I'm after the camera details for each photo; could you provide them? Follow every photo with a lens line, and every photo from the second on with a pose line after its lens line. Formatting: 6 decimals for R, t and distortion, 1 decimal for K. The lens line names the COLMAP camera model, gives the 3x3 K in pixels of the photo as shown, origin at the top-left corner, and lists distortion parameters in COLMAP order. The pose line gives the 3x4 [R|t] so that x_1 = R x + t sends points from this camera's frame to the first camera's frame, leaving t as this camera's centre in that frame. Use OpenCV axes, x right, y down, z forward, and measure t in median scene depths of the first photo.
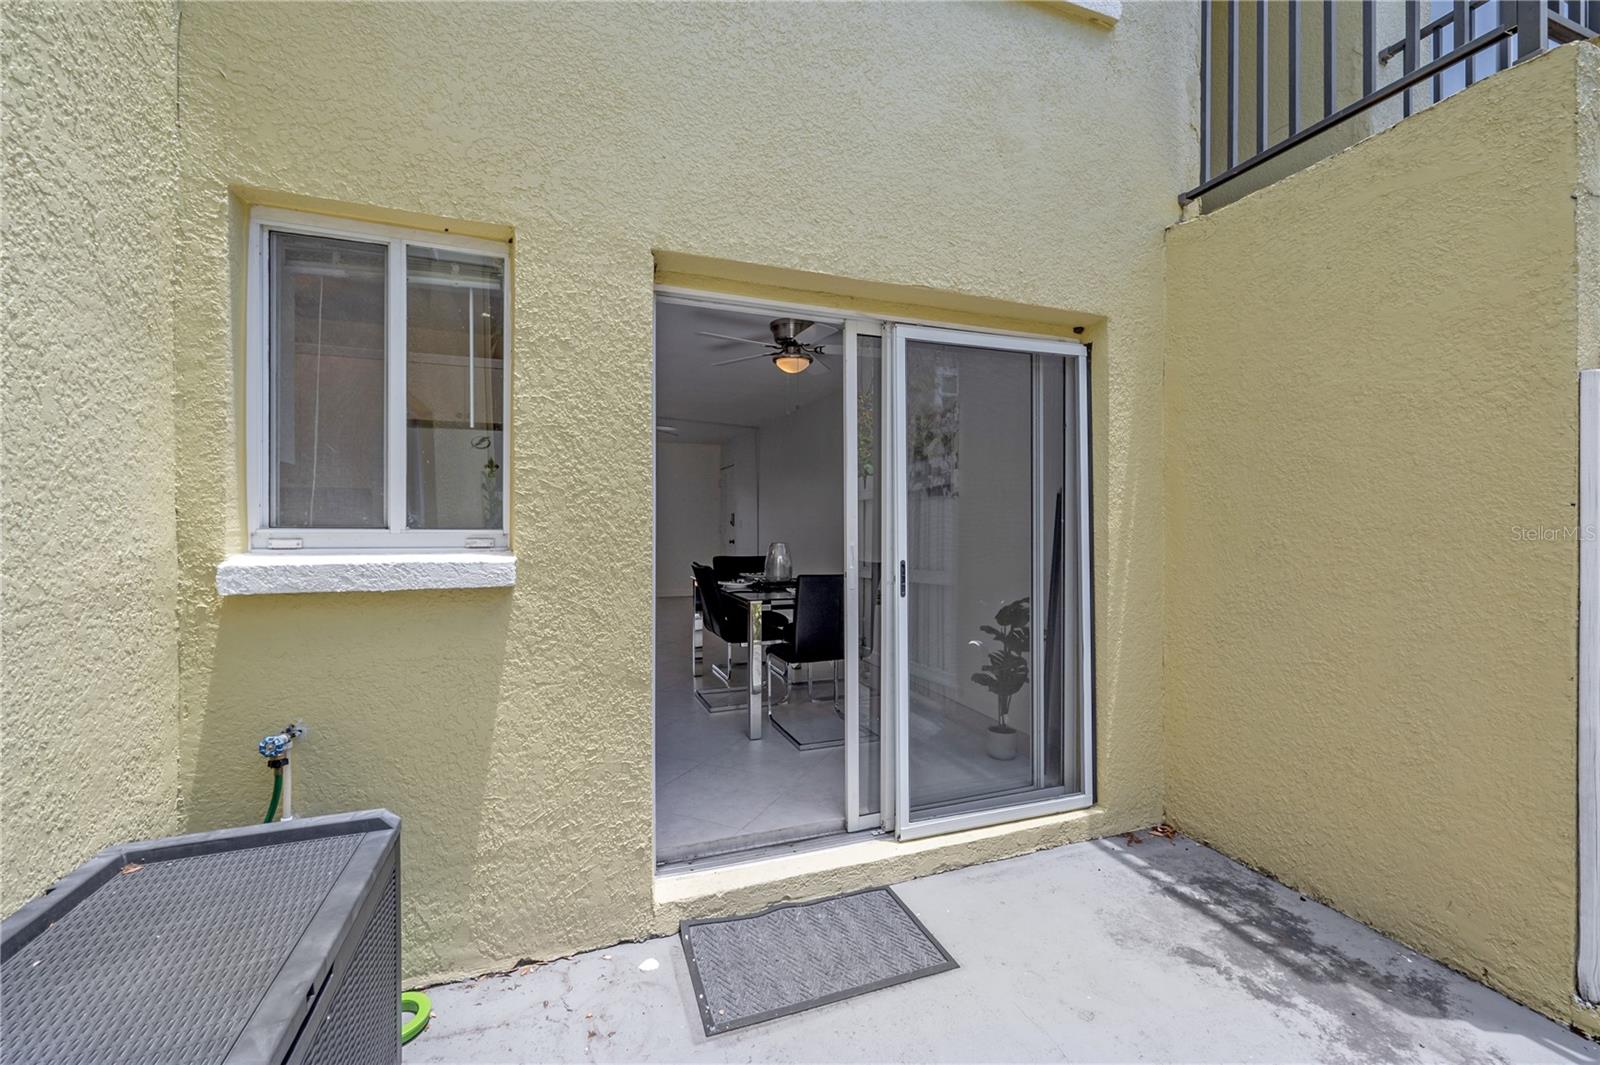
lens RADIAL K [[644.1, 0, 801.7], [0, 644.1, 525.0], [0, 0, 1]] dist [-0.002337, 0.000078]
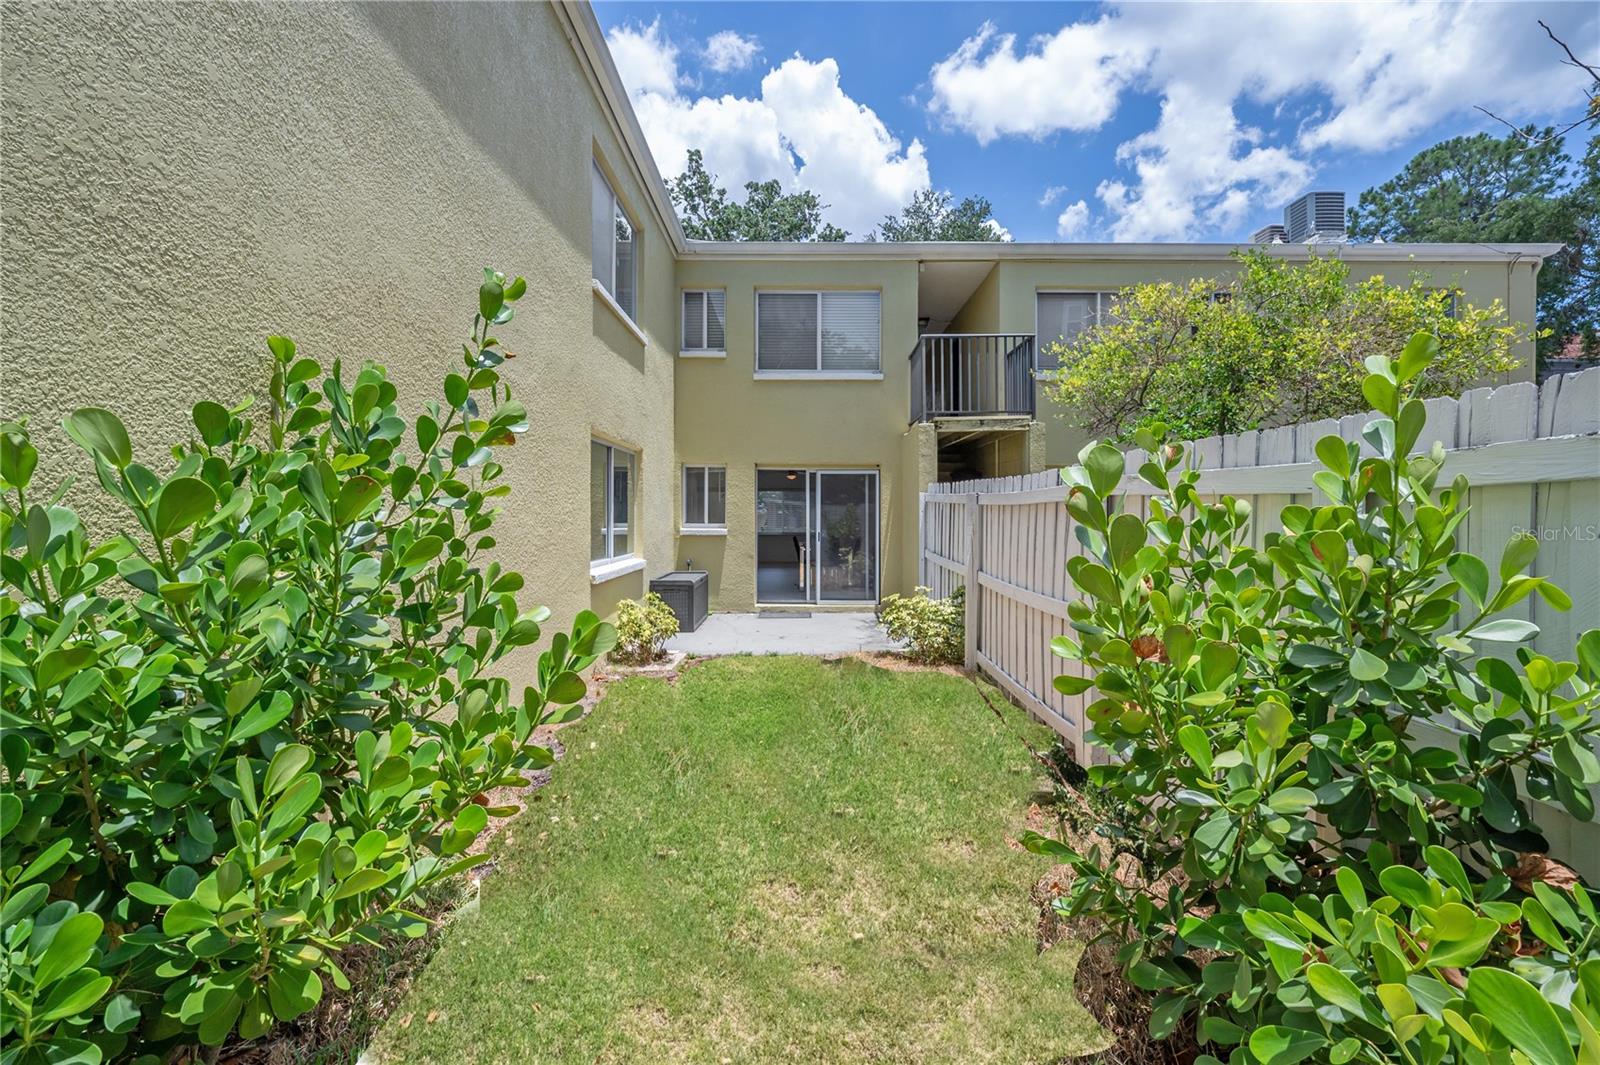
lens RADIAL K [[644.1, 0, 801.7], [0, 644.1, 525.0], [0, 0, 1]] dist [-0.002337, 0.000078]
pose [[0.935143, 0.000779, -0.354270, 1.890144], [0.001207, 0.999985, 0.005384, -0.006572], [0.354269, -0.005462, 0.935128, -3.513742]]
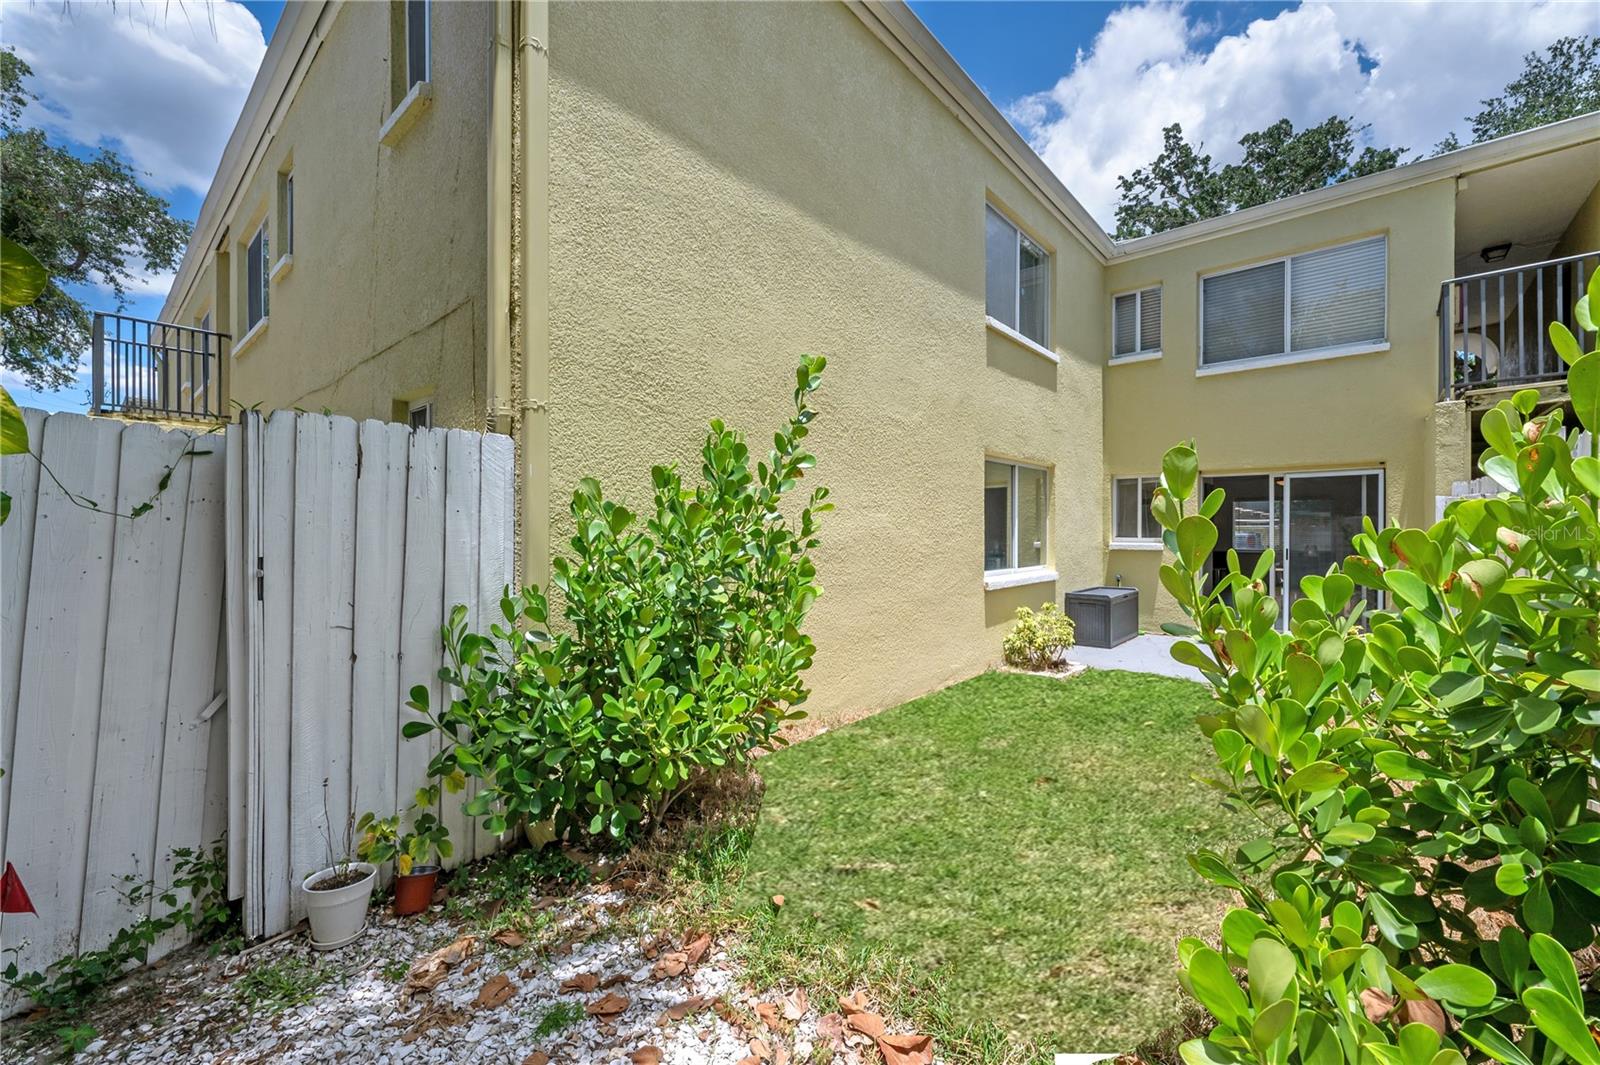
lens RADIAL K [[643.4, 0, 815.9], [0, 643.4, 550.3], [0, 0, 1]] dist [-0.000312, -0.000085]
pose [[0.472104, 0.018542, -0.881348, 2.478442], [-0.003000, 0.999807, 0.019428, 0.014682], [0.881538, -0.006528, 0.472069, -3.412649]]
